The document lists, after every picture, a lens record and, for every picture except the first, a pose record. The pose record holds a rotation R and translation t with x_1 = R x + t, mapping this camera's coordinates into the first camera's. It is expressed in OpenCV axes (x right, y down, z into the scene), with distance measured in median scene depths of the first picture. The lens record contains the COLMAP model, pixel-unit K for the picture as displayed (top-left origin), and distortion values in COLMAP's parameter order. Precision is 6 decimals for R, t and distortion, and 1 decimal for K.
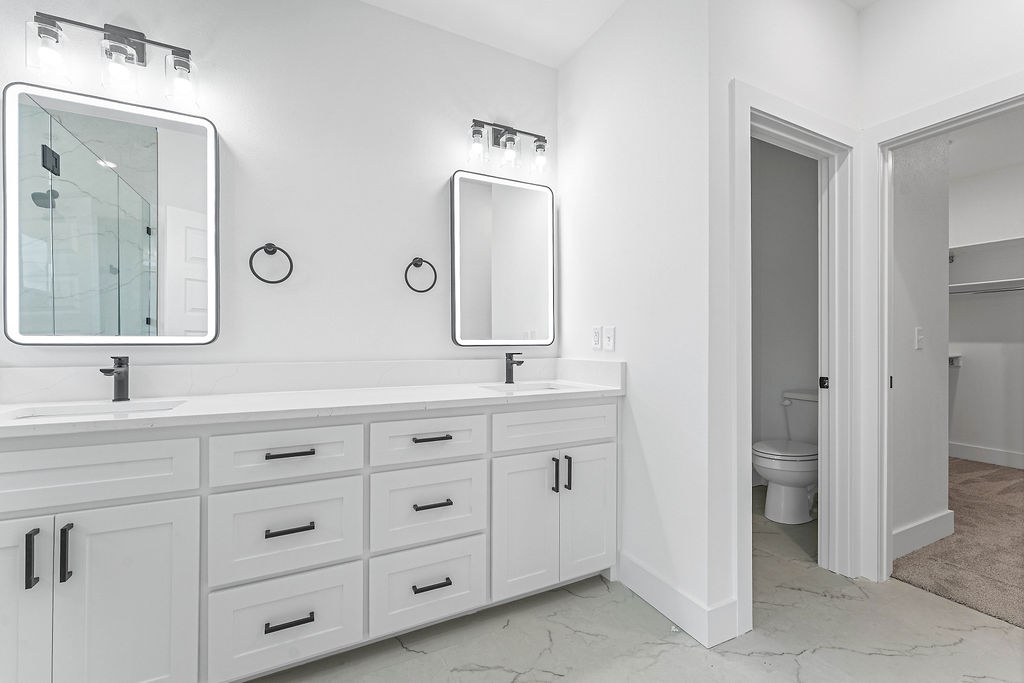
lens RADIAL K [[411.7, 0, 503.4], [0, 411.7, 338.7], [0, 0, 1]] dist [0.000587, -0.000150]
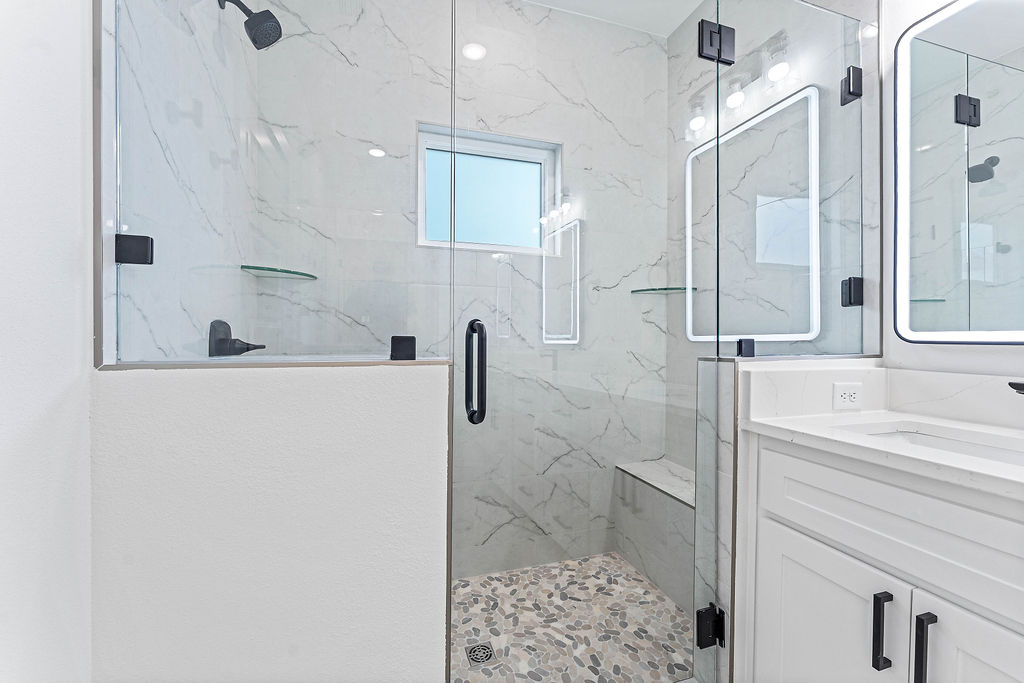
lens RADIAL K [[411.7, 0, 504.5], [0, 411.7, 339.6], [0, 0, 1]] dist [0.000587, -0.000150]
pose [[-0.162088, 0.010824, -0.986717, -0.118401], [0.004210, 0.999938, 0.010278, -0.002783], [0.986767, -0.002488, -0.162124, 0.176379]]
